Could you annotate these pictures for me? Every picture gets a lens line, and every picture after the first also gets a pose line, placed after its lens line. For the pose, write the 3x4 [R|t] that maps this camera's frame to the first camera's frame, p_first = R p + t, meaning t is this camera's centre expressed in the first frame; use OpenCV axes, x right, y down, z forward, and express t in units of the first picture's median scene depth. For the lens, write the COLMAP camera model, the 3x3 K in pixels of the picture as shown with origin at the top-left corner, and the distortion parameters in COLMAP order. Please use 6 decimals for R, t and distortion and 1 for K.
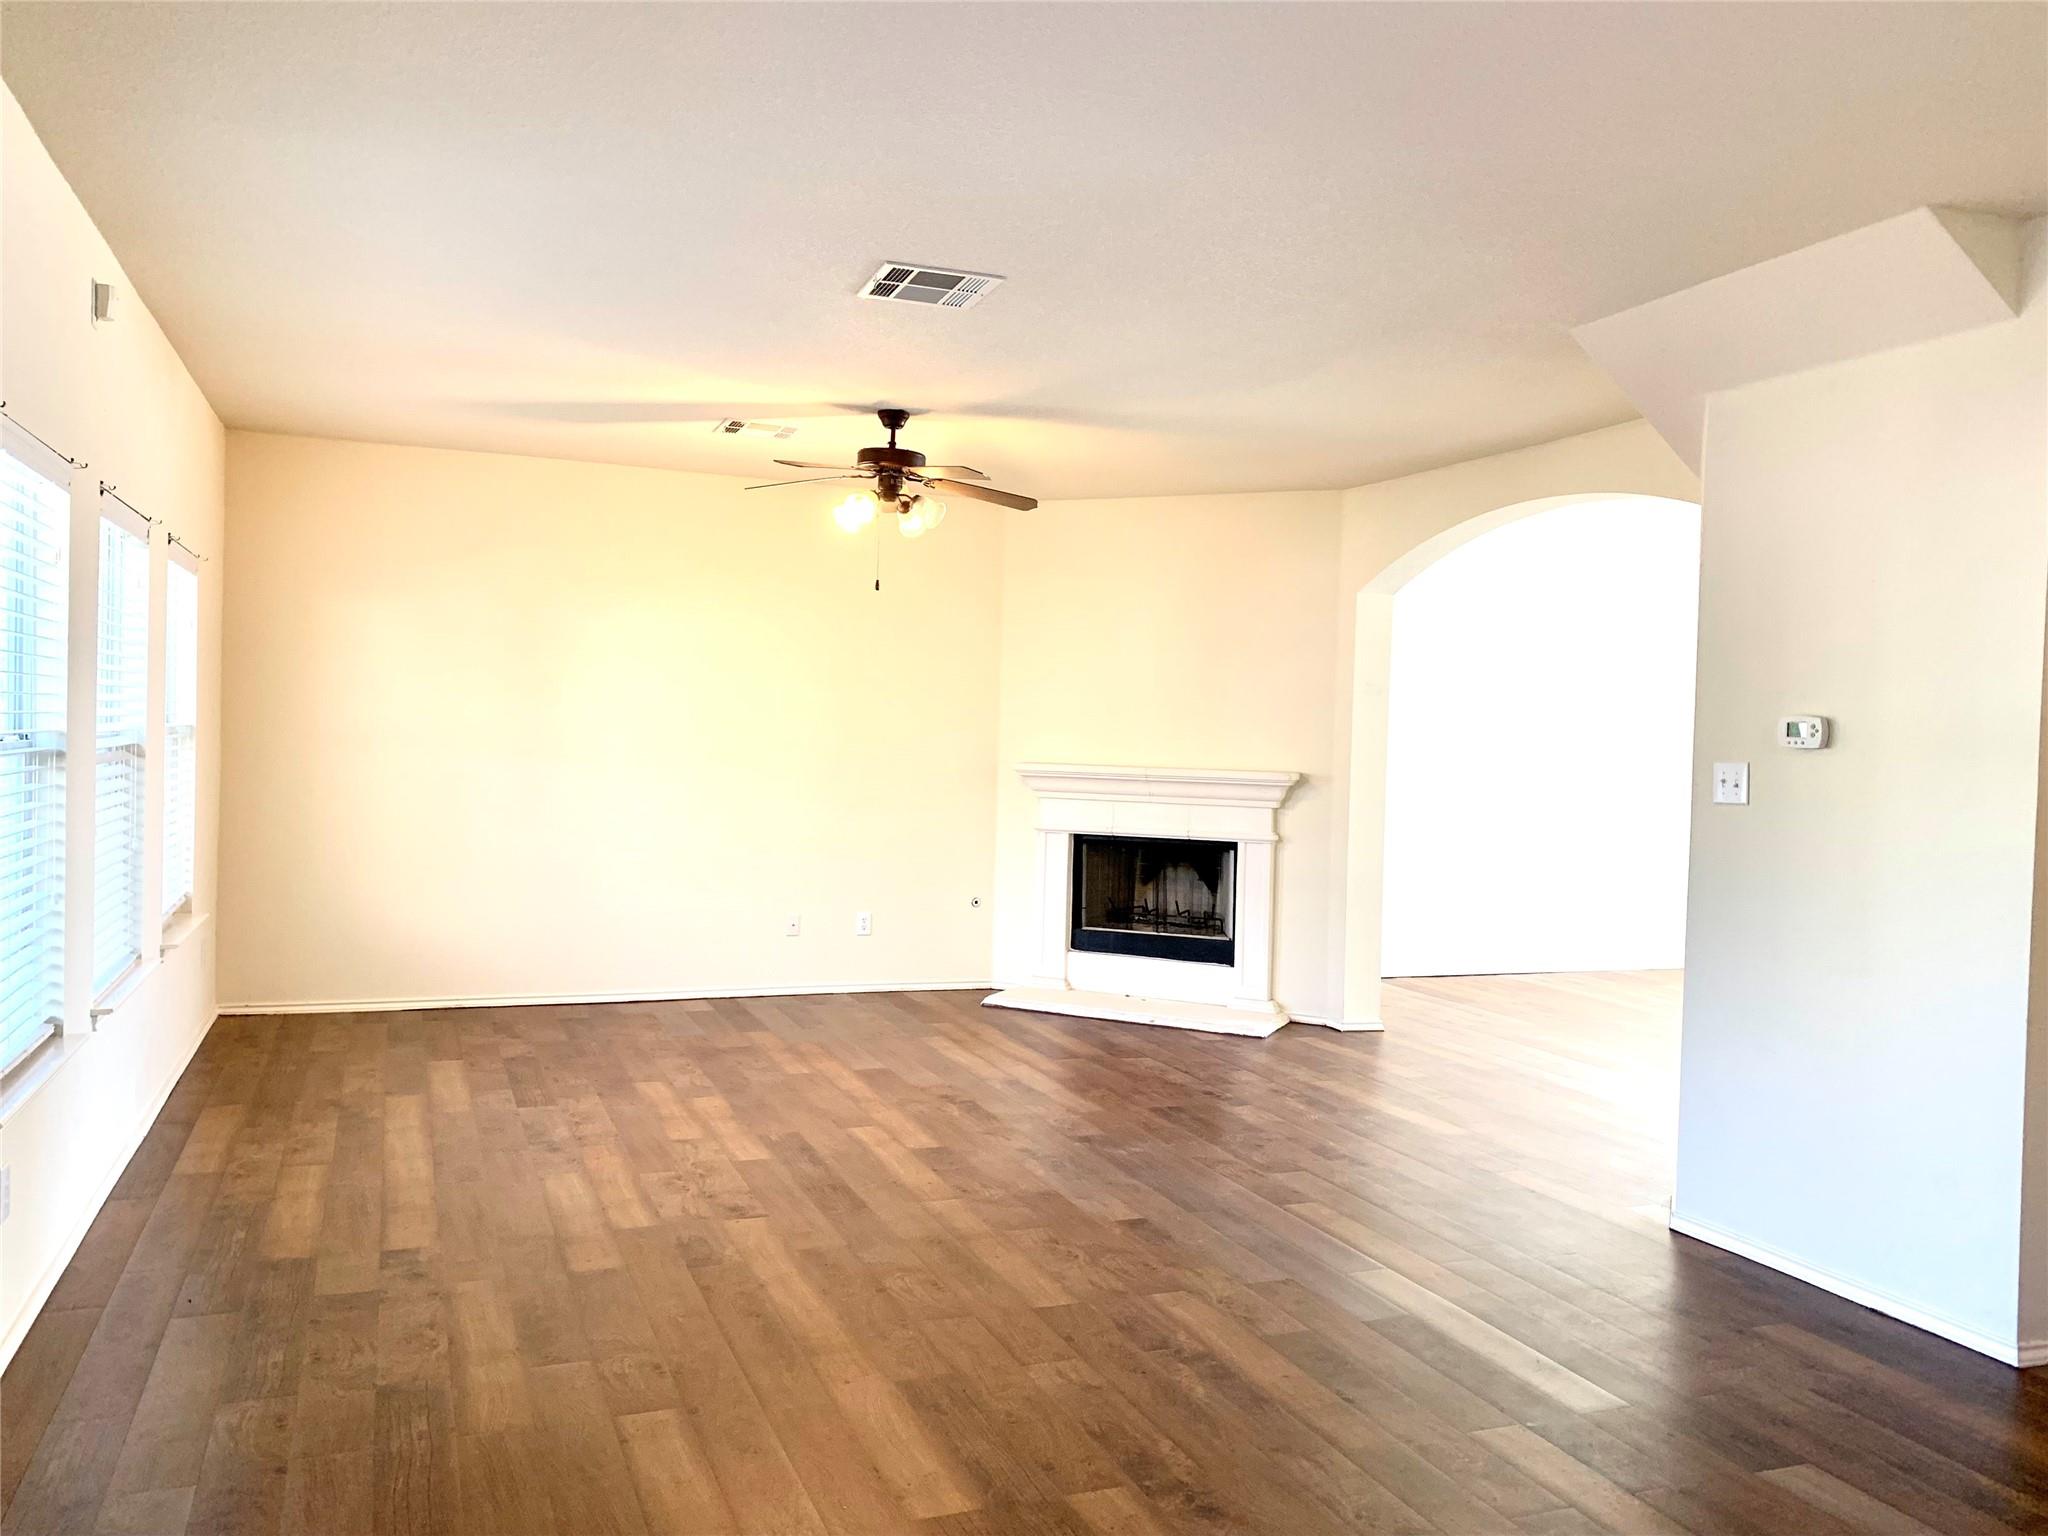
lens RADIAL K [[1566.5, 0, 1002.5], [0, 1566.5, 755.3], [0, 0, 1]] dist [0.036591, -0.034867]
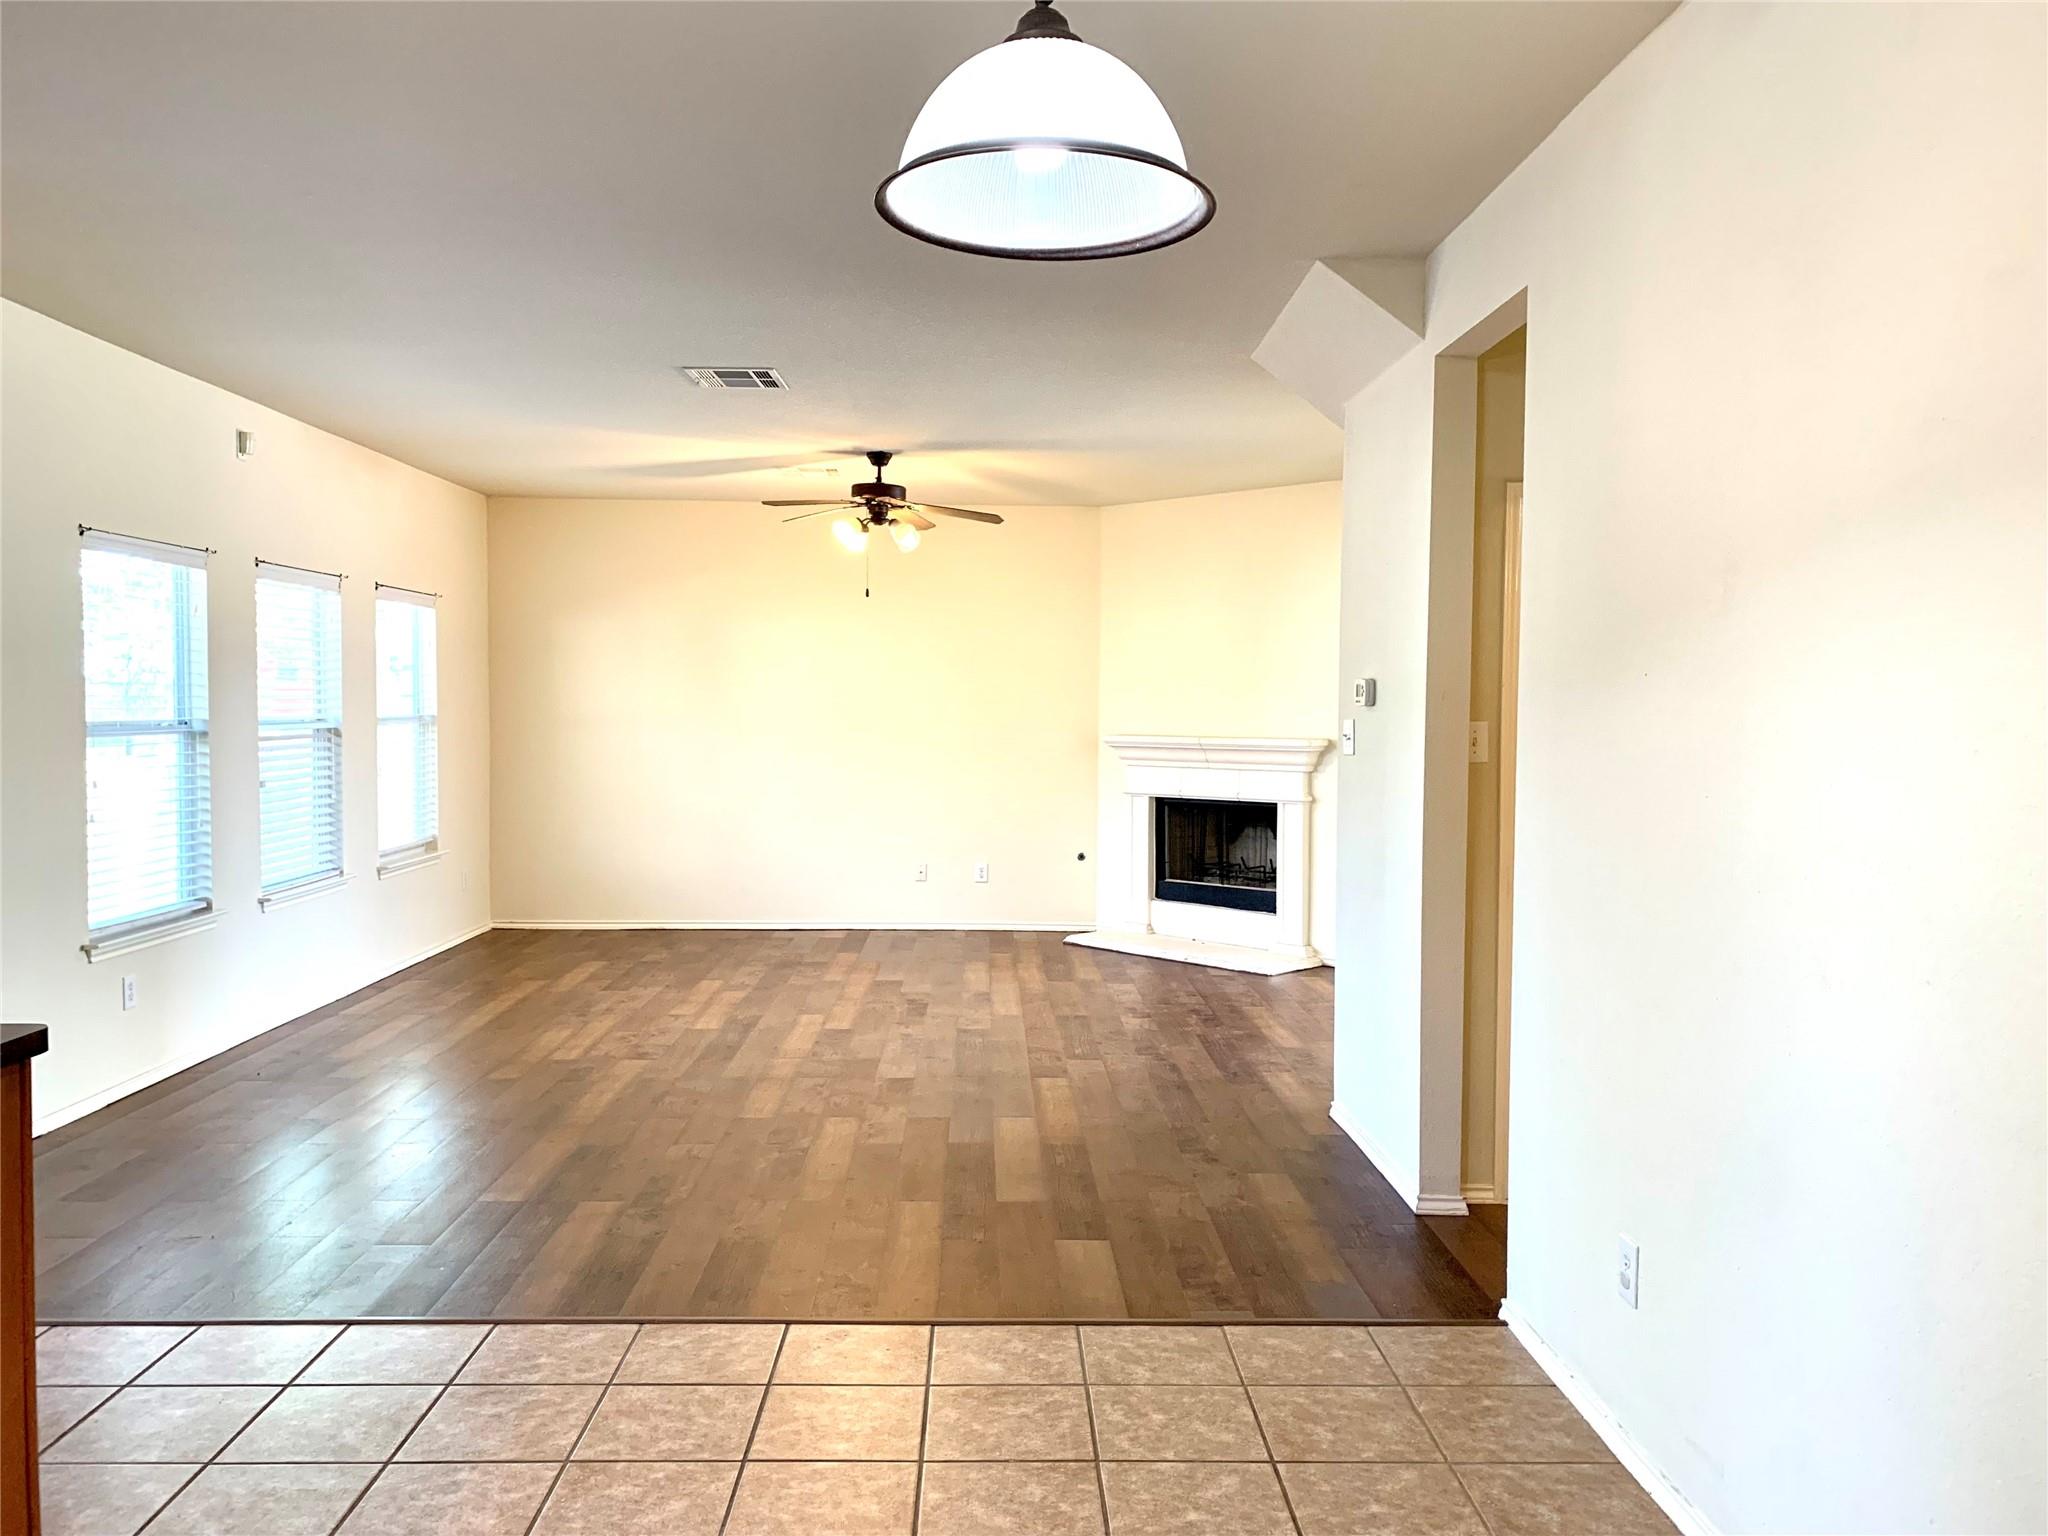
lens RADIAL K [[1566.5, 0, 1010.9], [0, 1566.5, 762.0], [0, 0, 1]] dist [0.036591, -0.034867]
pose [[0.937537, -0.009898, -0.347745, 0.463469], [0.014732, 0.999828, 0.011259, 0.014329], [0.347574, -0.015678, 0.937521, -0.137531]]
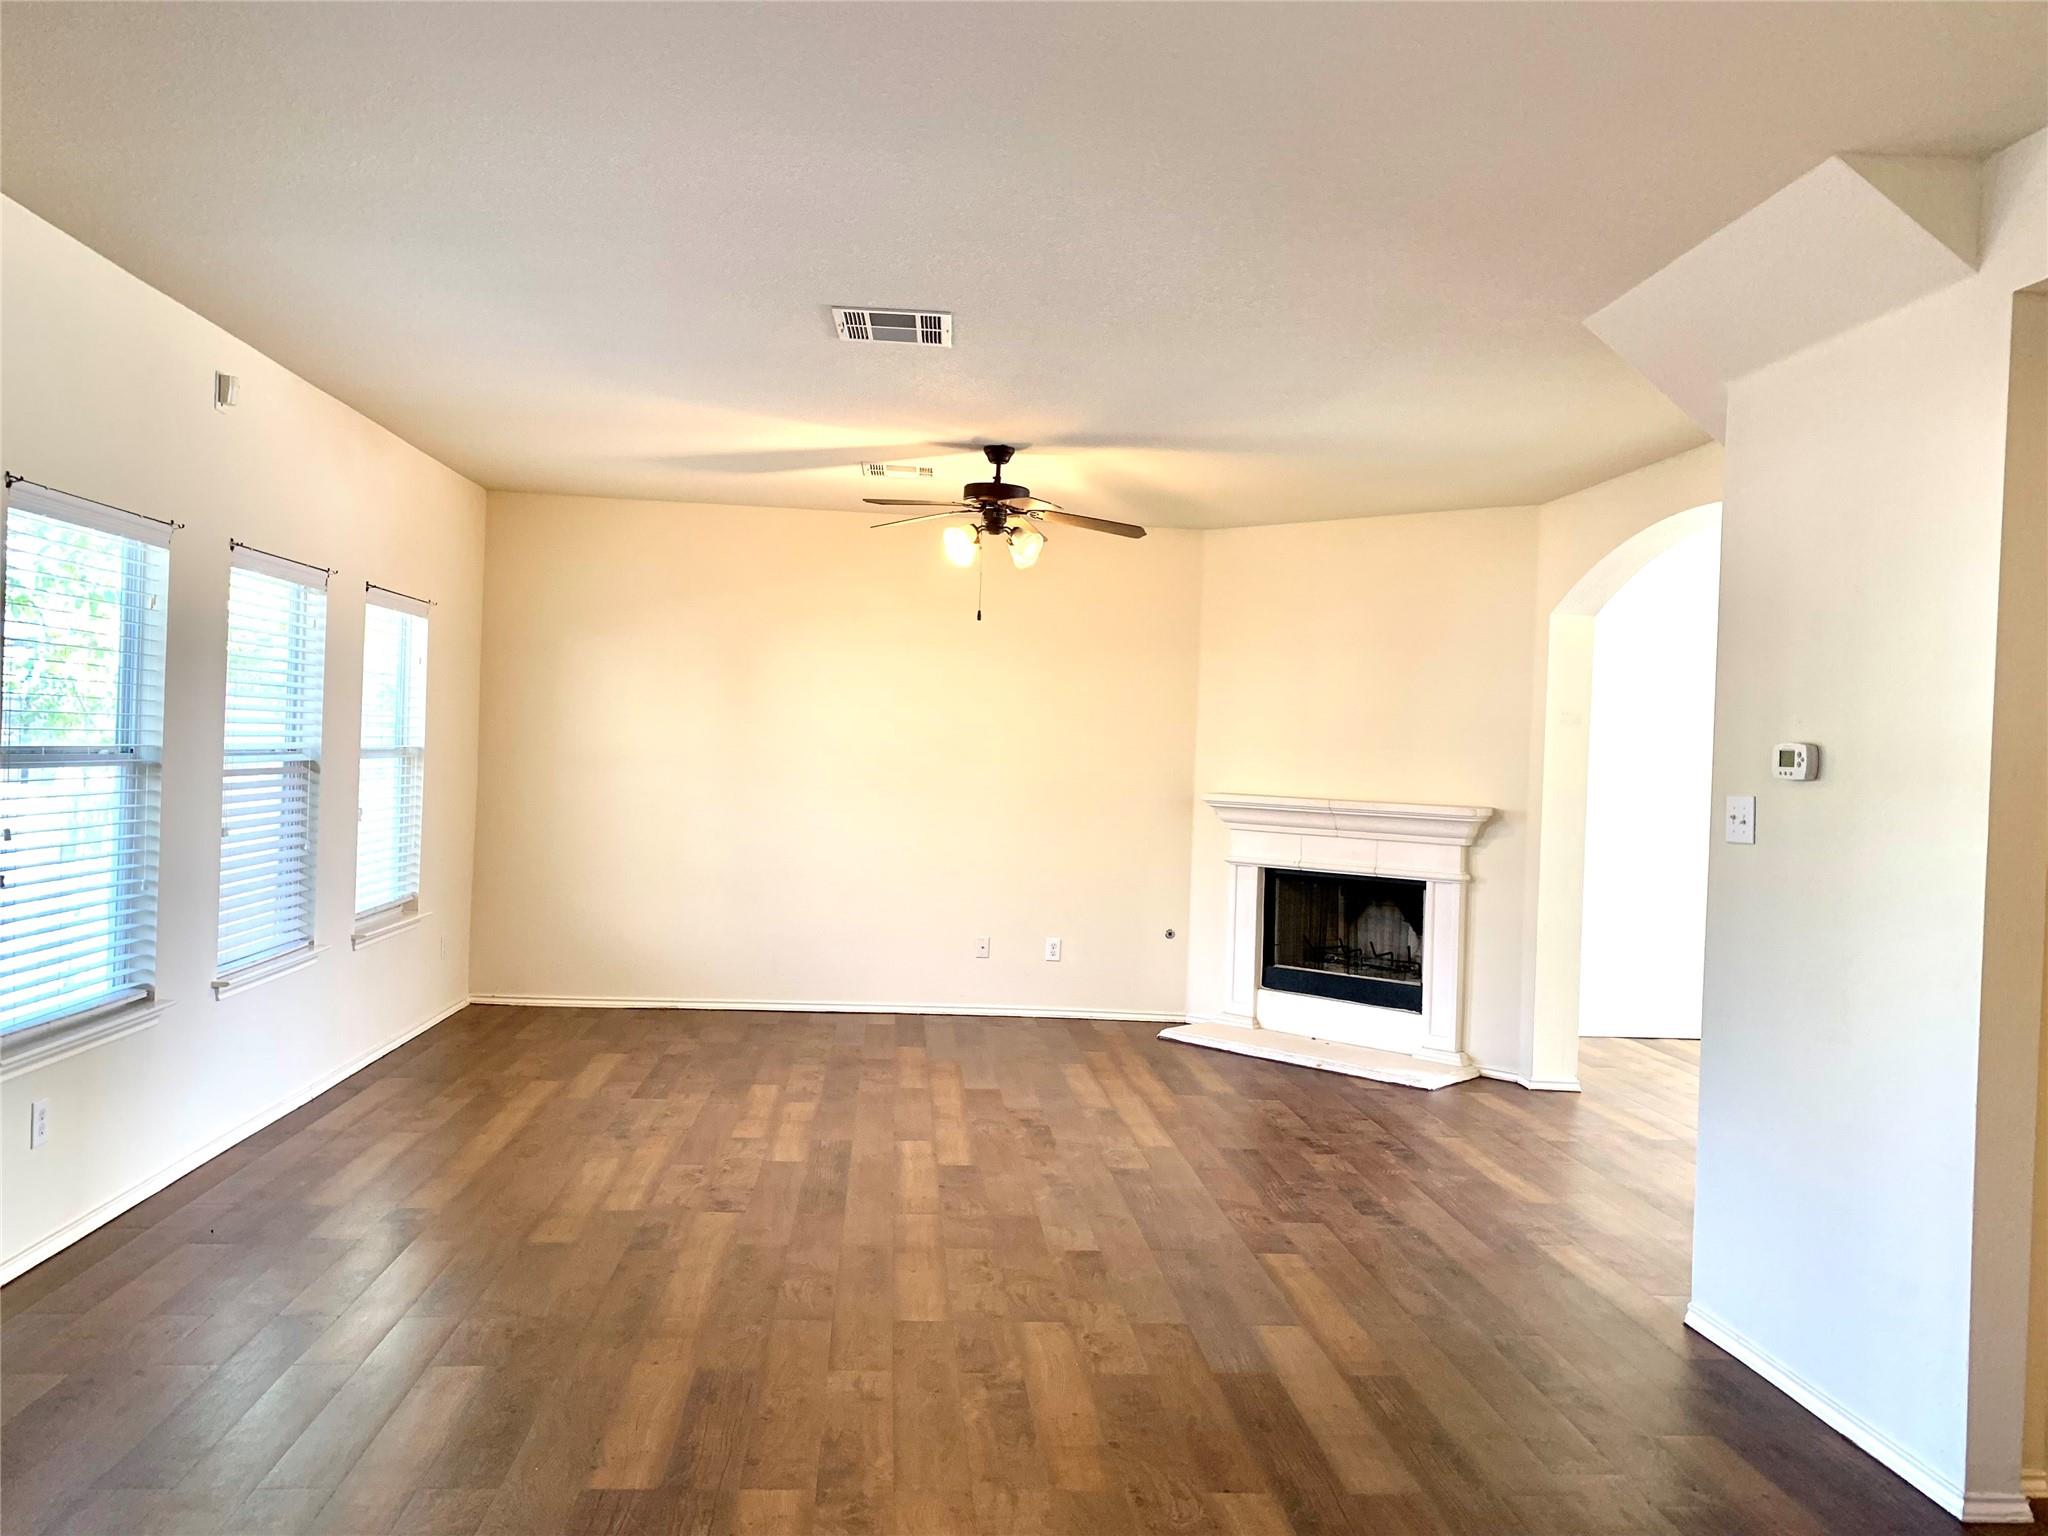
lens RADIAL K [[1566.5, 0, 1008.7], [0, 1566.5, 749.8], [0, 0, 1]] dist [0.036591, -0.034867]
pose [[0.955744, 0.006814, -0.294121, 0.241974], [-0.014864, 0.999573, -0.025144, 0.005108], [0.293824, 0.028403, 0.955437, 0.026071]]
